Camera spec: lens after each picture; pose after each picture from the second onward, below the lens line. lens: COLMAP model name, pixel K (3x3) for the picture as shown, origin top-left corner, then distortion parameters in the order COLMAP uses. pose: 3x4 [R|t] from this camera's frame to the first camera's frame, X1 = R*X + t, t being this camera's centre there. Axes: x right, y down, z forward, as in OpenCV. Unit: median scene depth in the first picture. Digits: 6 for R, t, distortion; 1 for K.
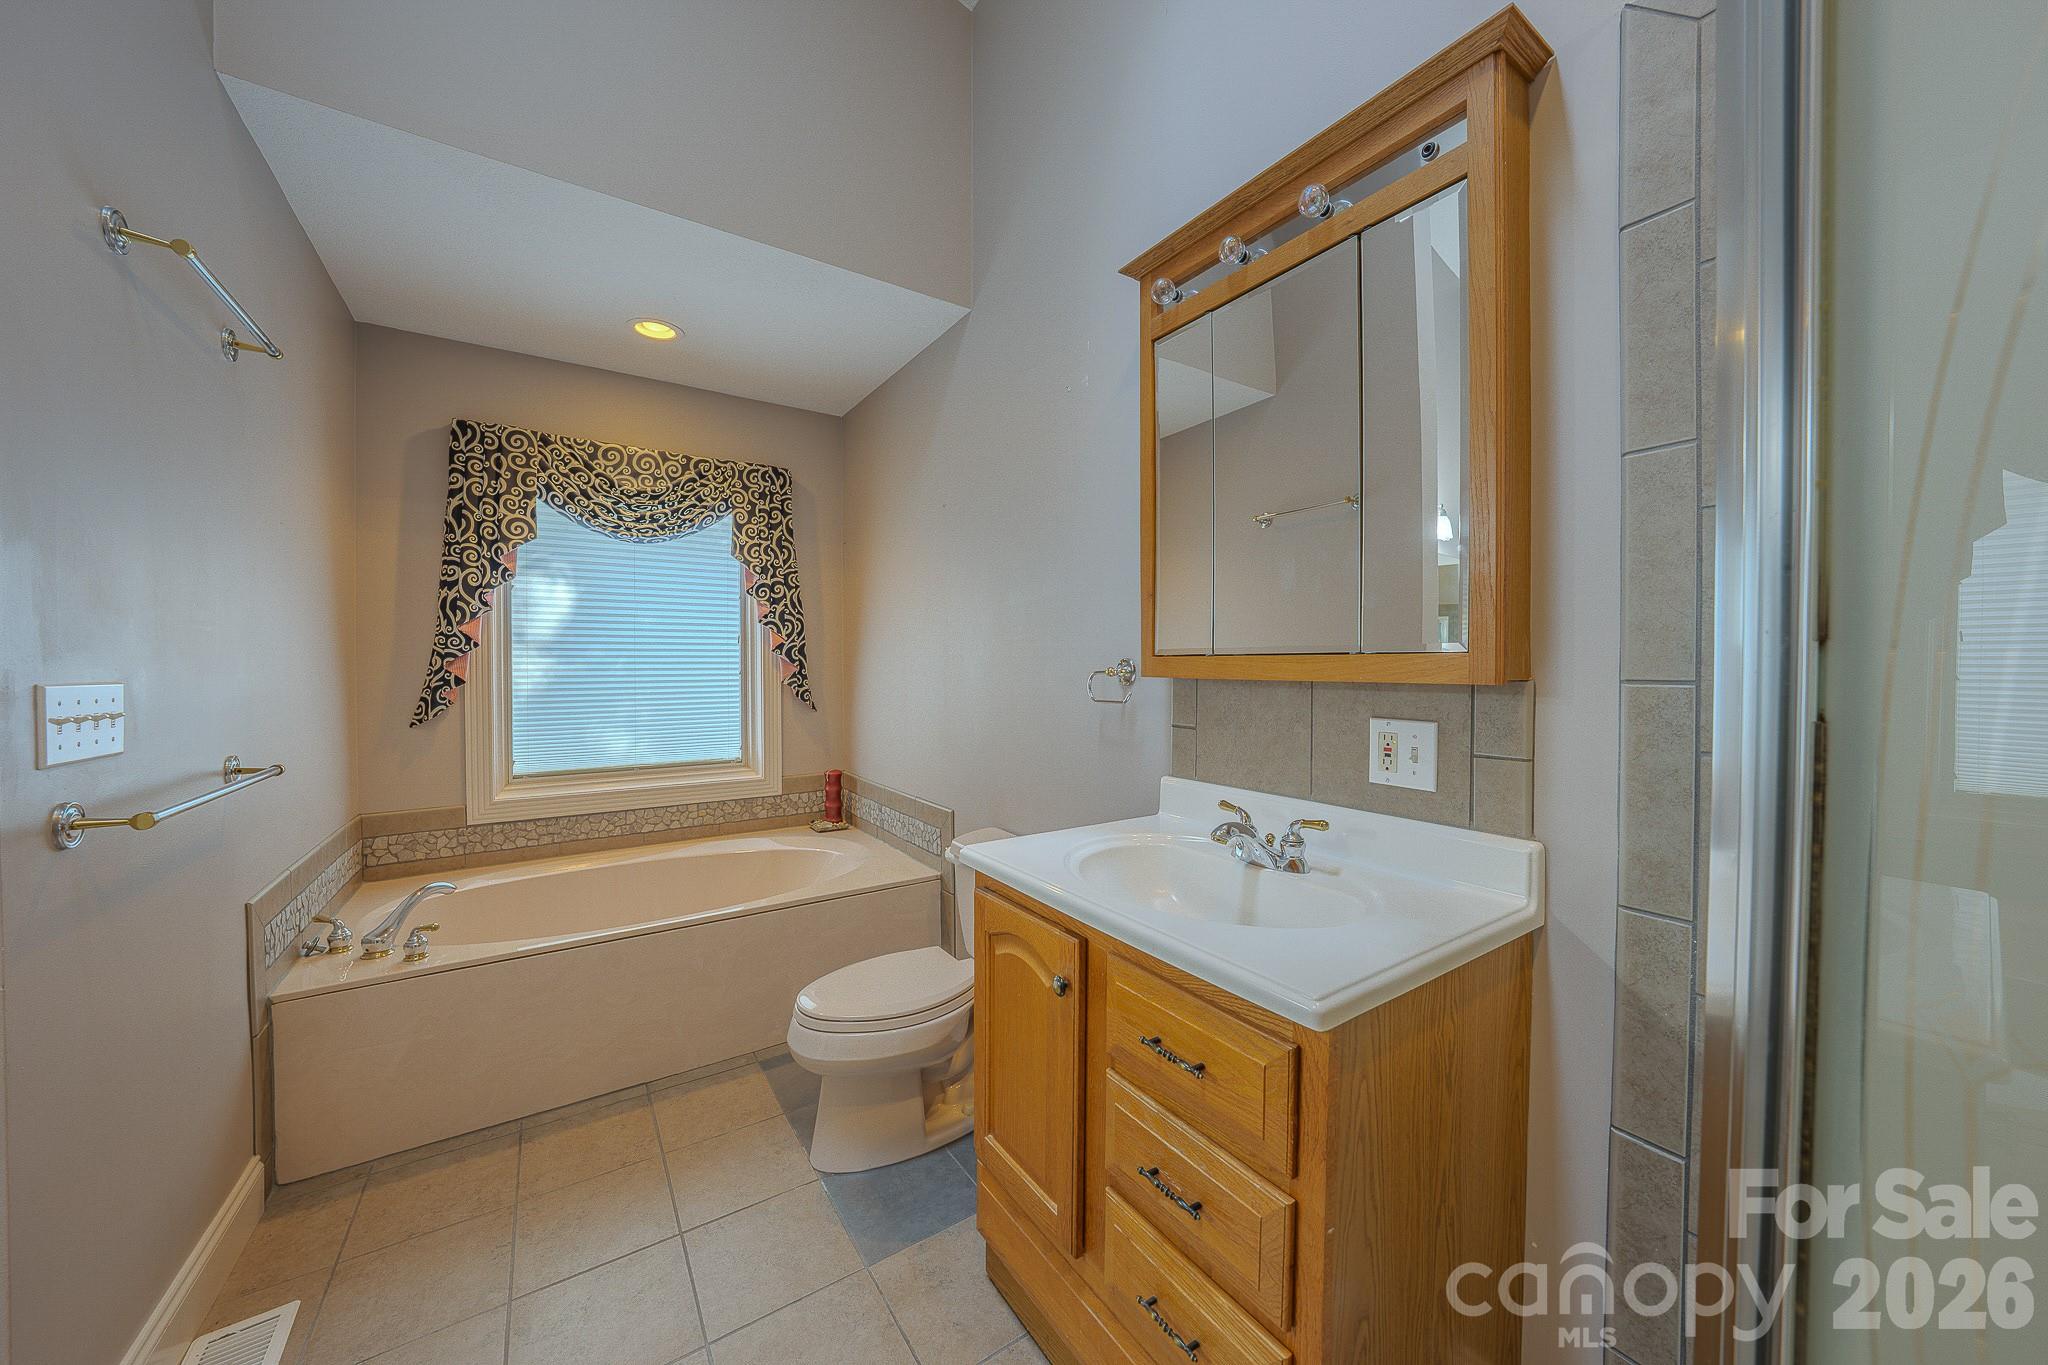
lens RADIAL K [[701.3, 0, 1024.0], [0, 701.3, 682.5], [0, 0, 1]] dist [-0.015874, 0.000130]
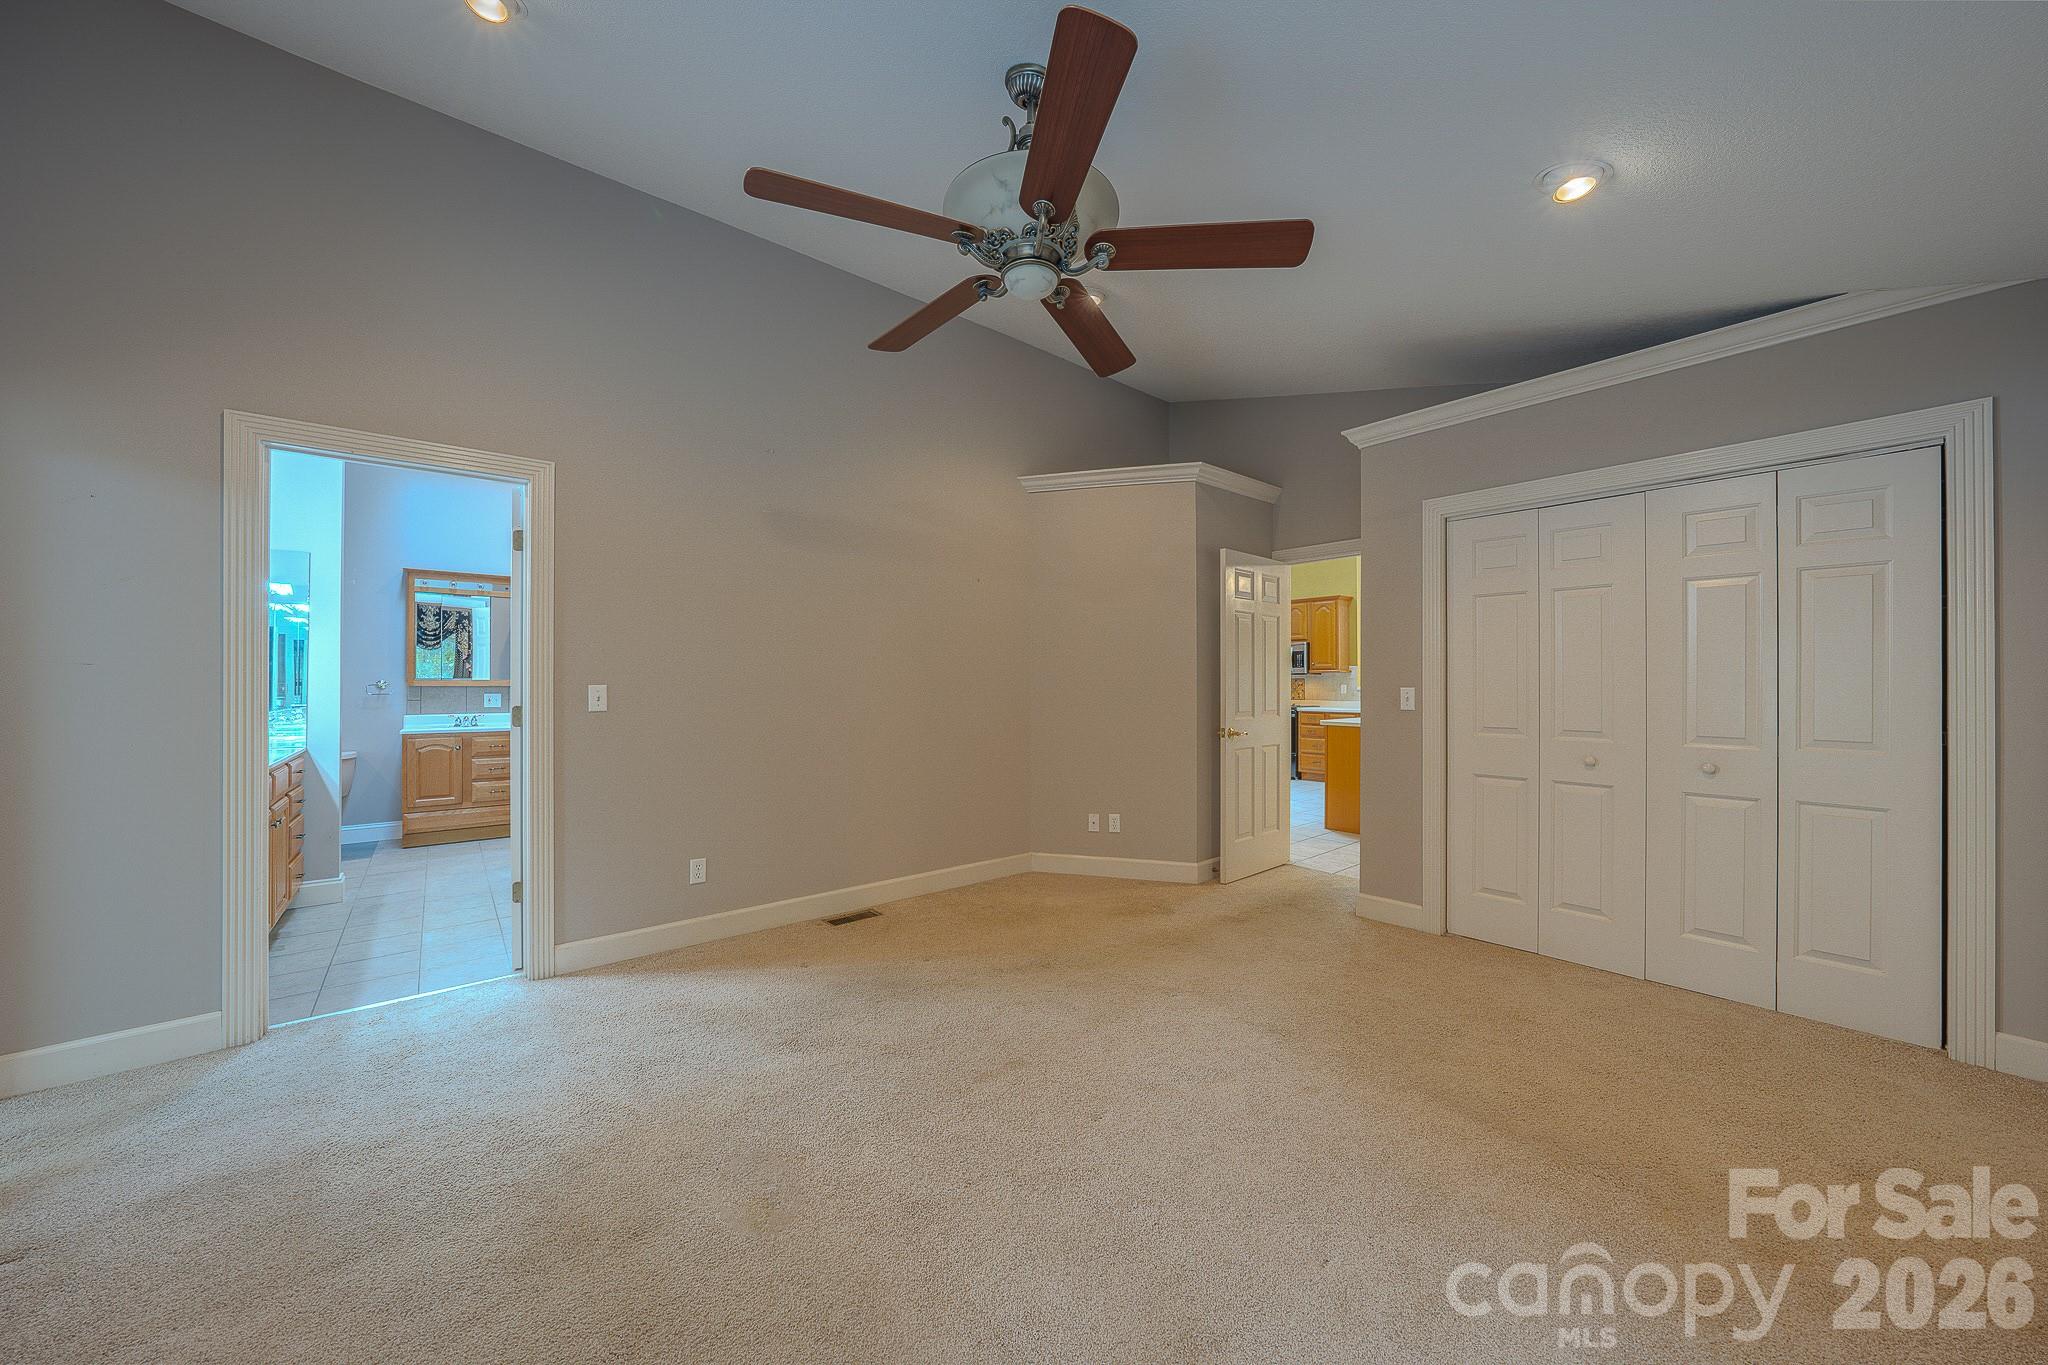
lens RADIAL K [[701.3, 0, 1024.0], [0, 701.3, 682.5], [0, 0, 1]] dist [-0.015874, 0.000130]
pose [[-0.079061, 0.003730, 0.996863, -4.553092], [0.019249, 0.999812, -0.002214, 0.057117], [-0.996684, 0.019013, -0.079118, -2.309735]]
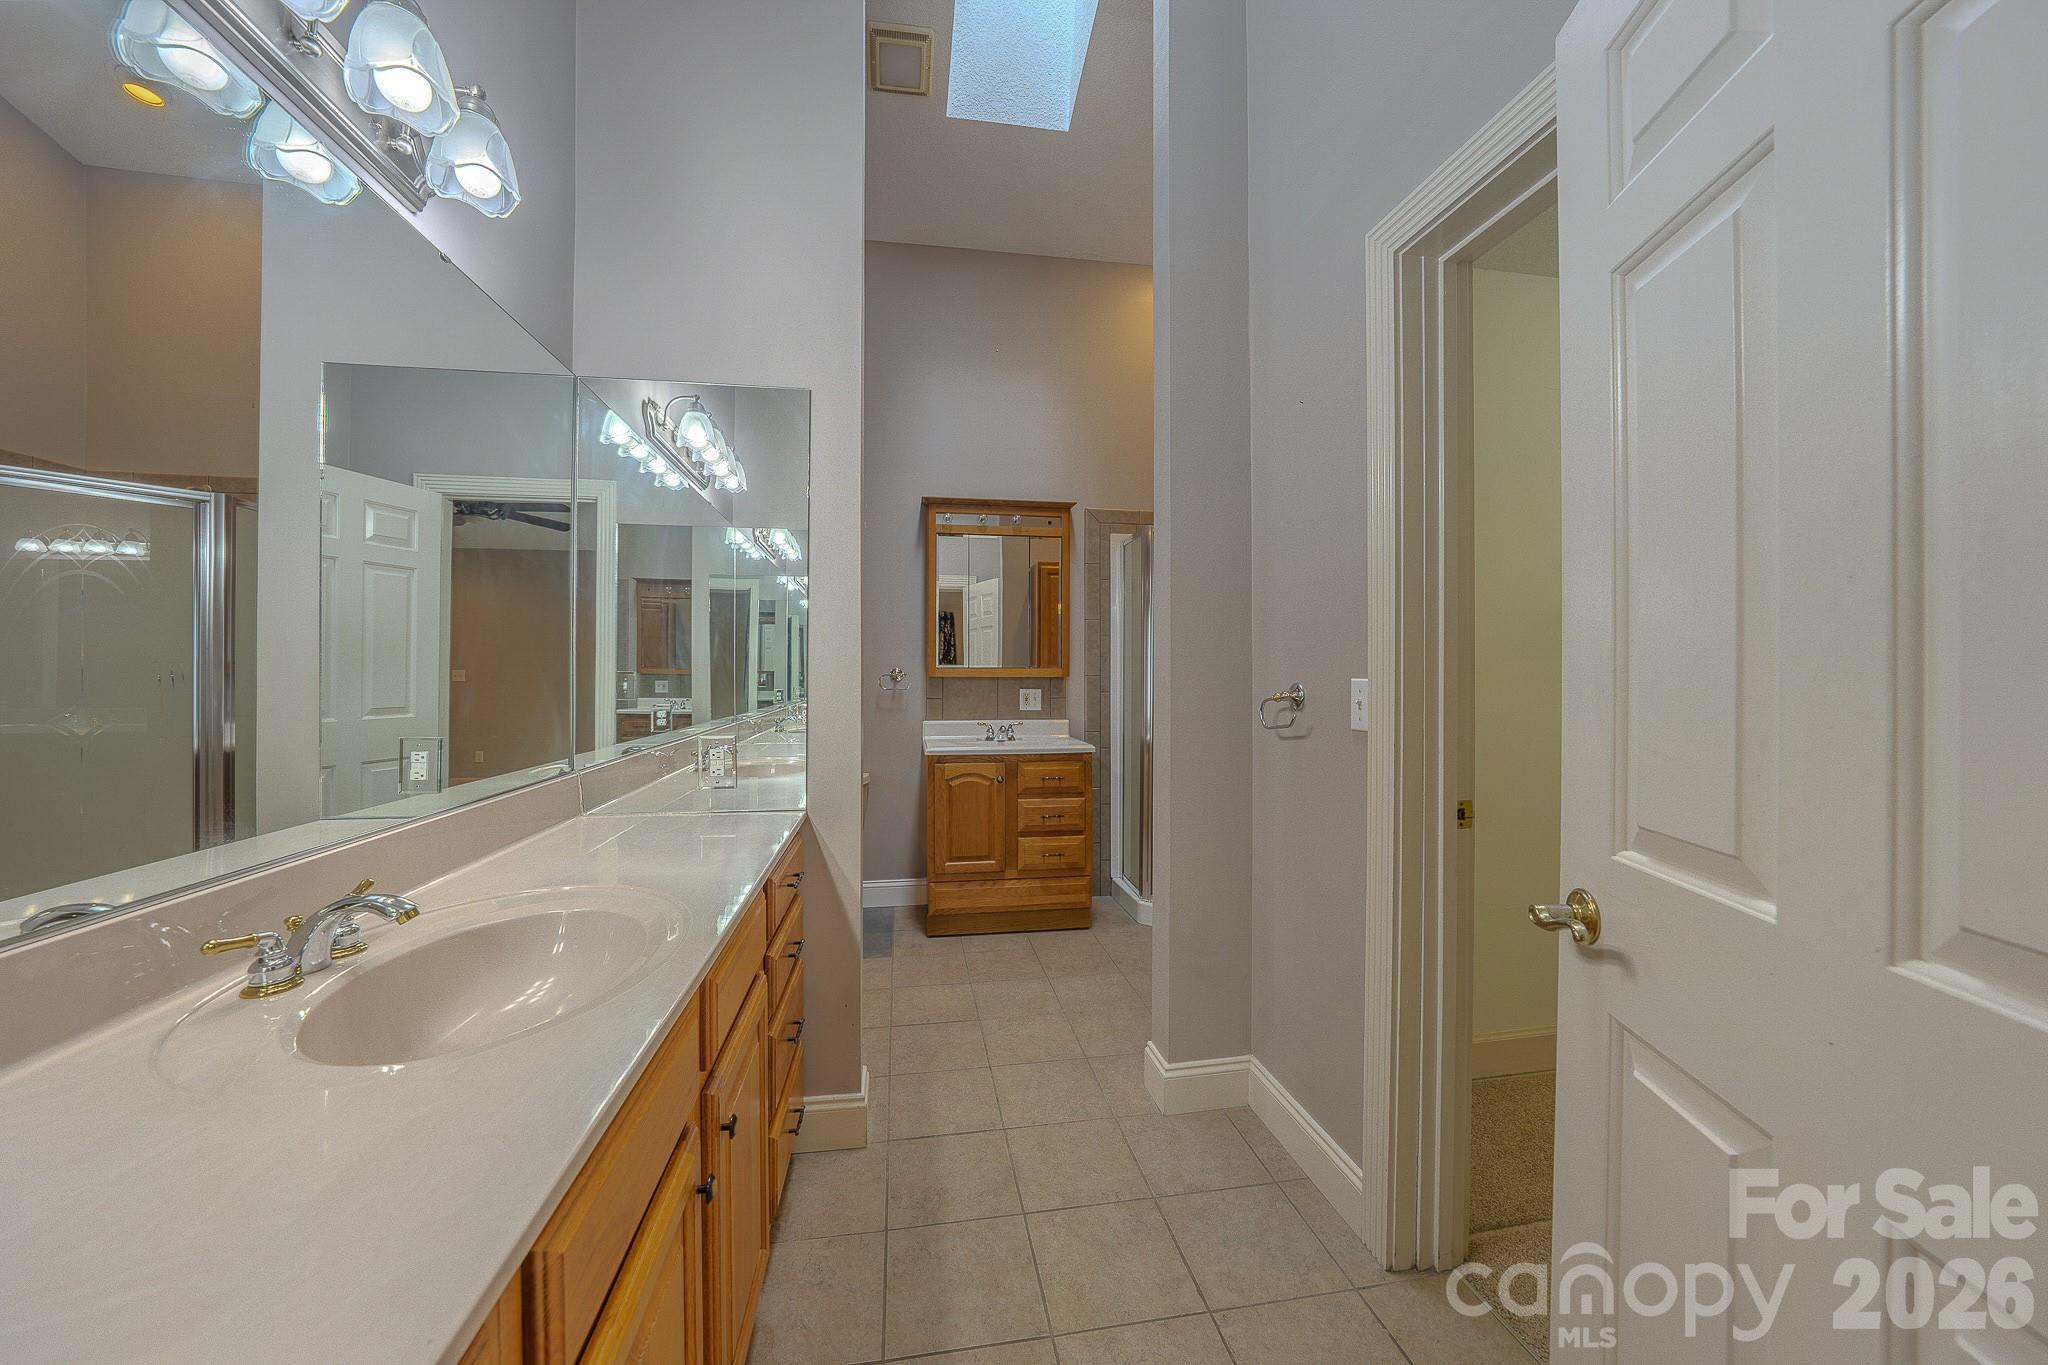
lens RADIAL K [[701.3, 0, 1024.0], [0, 701.3, 682.5], [0, 0, 1]] dist [-0.015874, 0.000130]
pose [[0.422104, -0.008772, 0.906505, -2.284068], [0.013335, 0.999905, 0.003467, 0.013078], [-0.906449, 0.010625, 0.422181, -0.304756]]
